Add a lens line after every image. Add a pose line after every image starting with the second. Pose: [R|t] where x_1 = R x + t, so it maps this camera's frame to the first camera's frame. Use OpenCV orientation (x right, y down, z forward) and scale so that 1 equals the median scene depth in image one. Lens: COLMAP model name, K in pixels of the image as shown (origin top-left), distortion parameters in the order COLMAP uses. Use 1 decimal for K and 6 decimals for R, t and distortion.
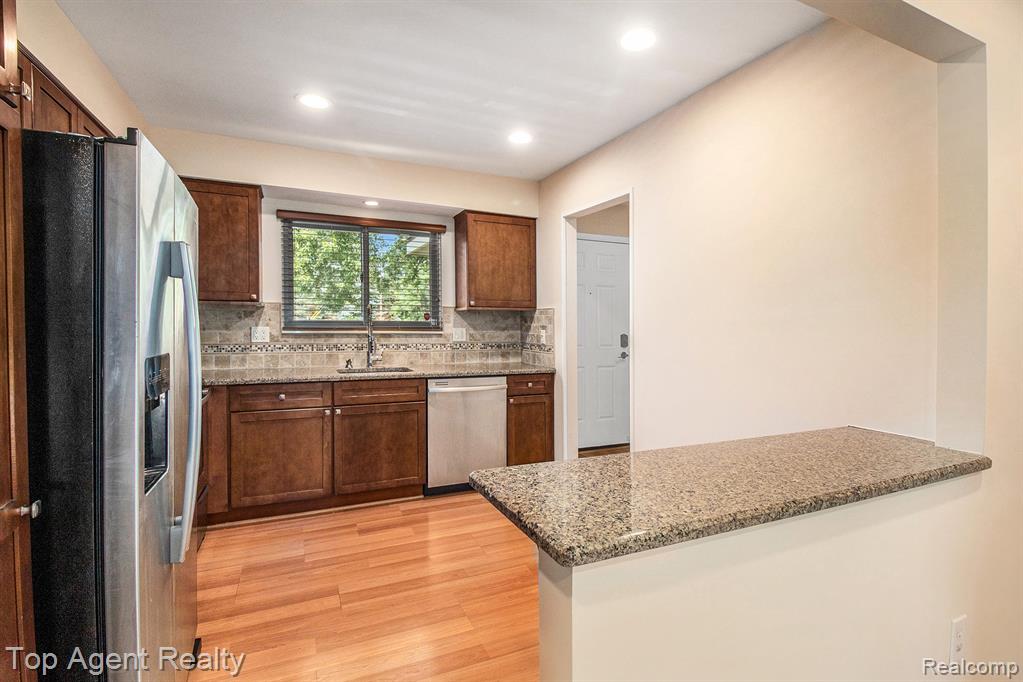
lens RADIAL K [[482.6, 0, 516.6], [0, 482.6, 341.6], [0, 0, 1]] dist [-0.001133, -0.008540]
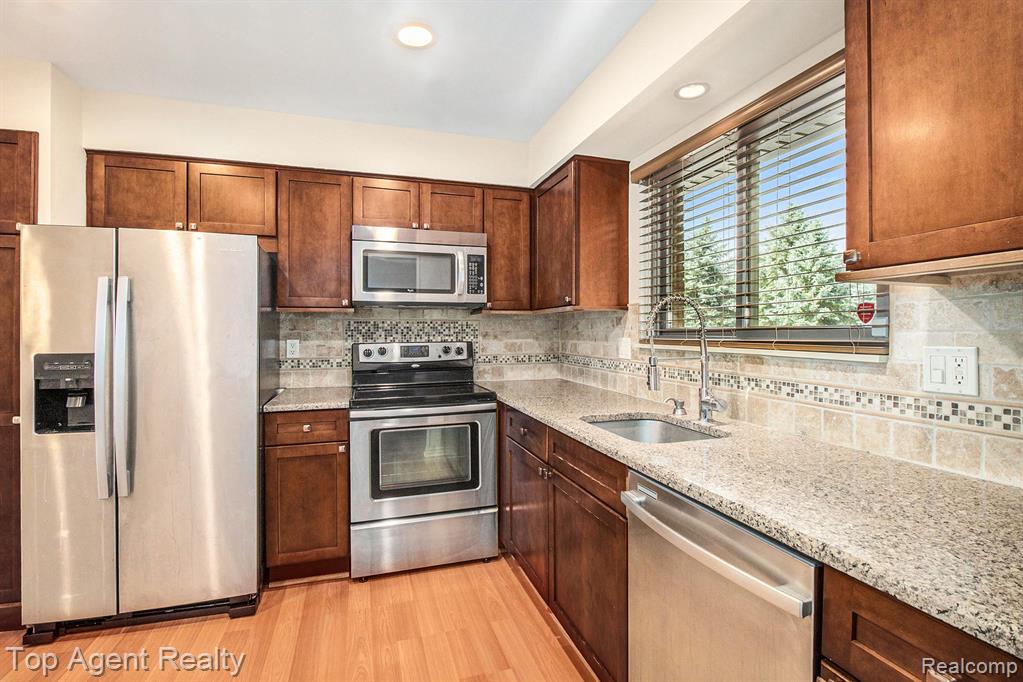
lens RADIAL K [[482.6, 0, 508.2], [0, 482.6, 338.2], [0, 0, 1]] dist [-0.001133, -0.008540]
pose [[-0.120829, 0.005930, -0.992656, 0.215881], [-0.032206, 0.999432, 0.009890, -0.030722], [0.992151, 0.033164, -0.120570, 0.878934]]
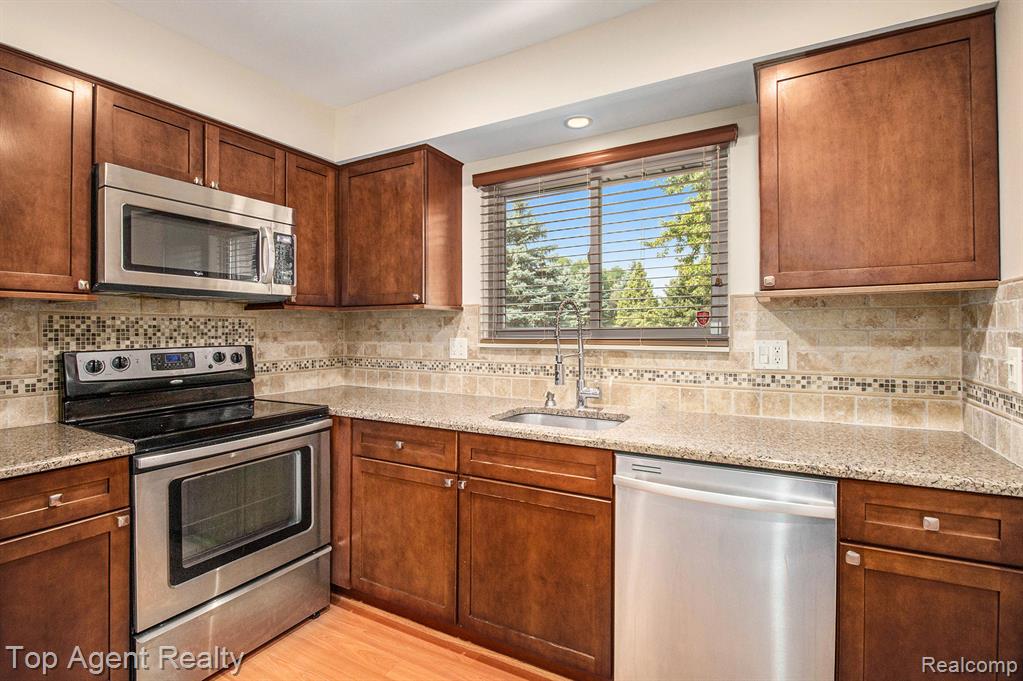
lens RADIAL K [[482.6, 0, 521.7], [0, 482.6, 340.0], [0, 0, 1]] dist [-0.001133, -0.008540]
pose [[0.597725, 0.004139, -0.801691, 0.119477], [-0.018927, 0.999781, -0.008950, -0.022180], [0.801478, 0.020523, 0.597672, 0.610409]]
